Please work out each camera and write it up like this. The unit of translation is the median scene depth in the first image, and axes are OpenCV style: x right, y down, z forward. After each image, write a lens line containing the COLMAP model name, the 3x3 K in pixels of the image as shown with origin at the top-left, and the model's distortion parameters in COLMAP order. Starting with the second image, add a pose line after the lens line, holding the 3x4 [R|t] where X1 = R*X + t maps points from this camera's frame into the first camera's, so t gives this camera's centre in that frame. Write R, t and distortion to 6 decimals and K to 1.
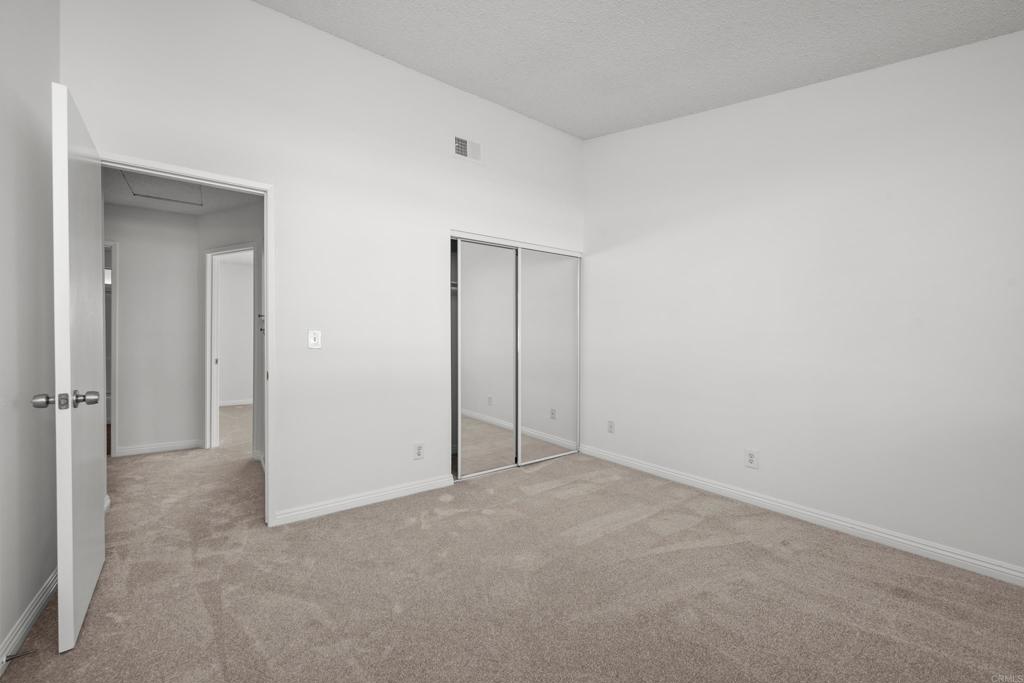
lens RADIAL K [[404.8, 0, 511.6], [0, 404.8, 341.8], [0, 0, 1]] dist [-0.007667, 0.000524]
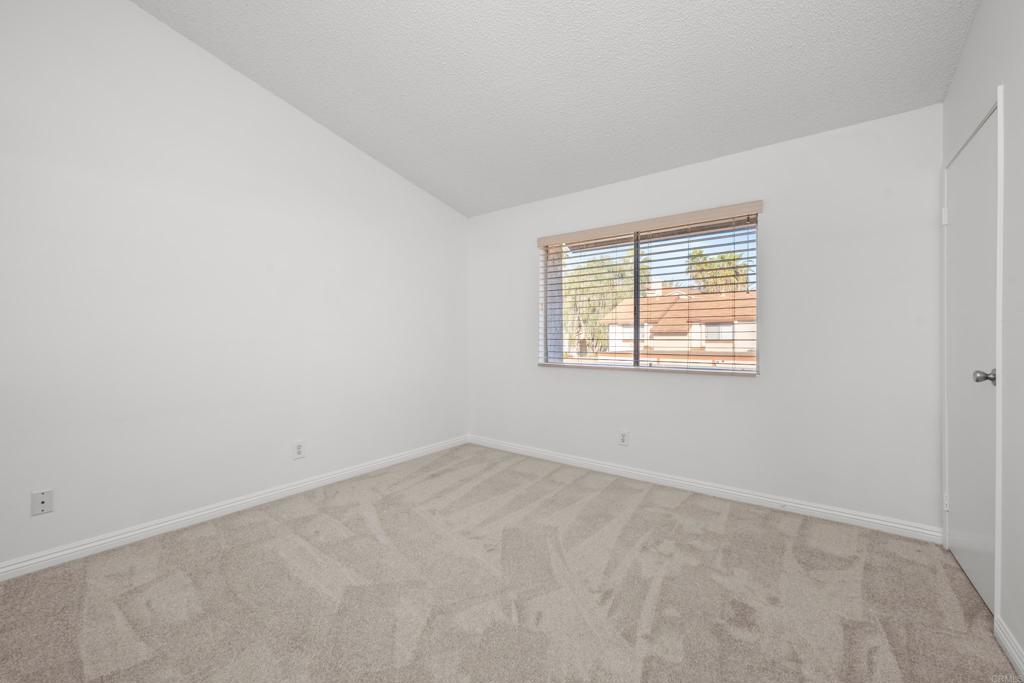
lens RADIAL K [[404.8, 0, 511.6], [0, 404.8, 339.2], [0, 0, 1]] dist [-0.007667, 0.000524]
pose [[-0.288099, -0.006293, 0.957580, -0.563648], [0.001039, 0.999976, 0.006884, -0.005090], [-0.957600, 0.002978, -0.288086, 0.759516]]
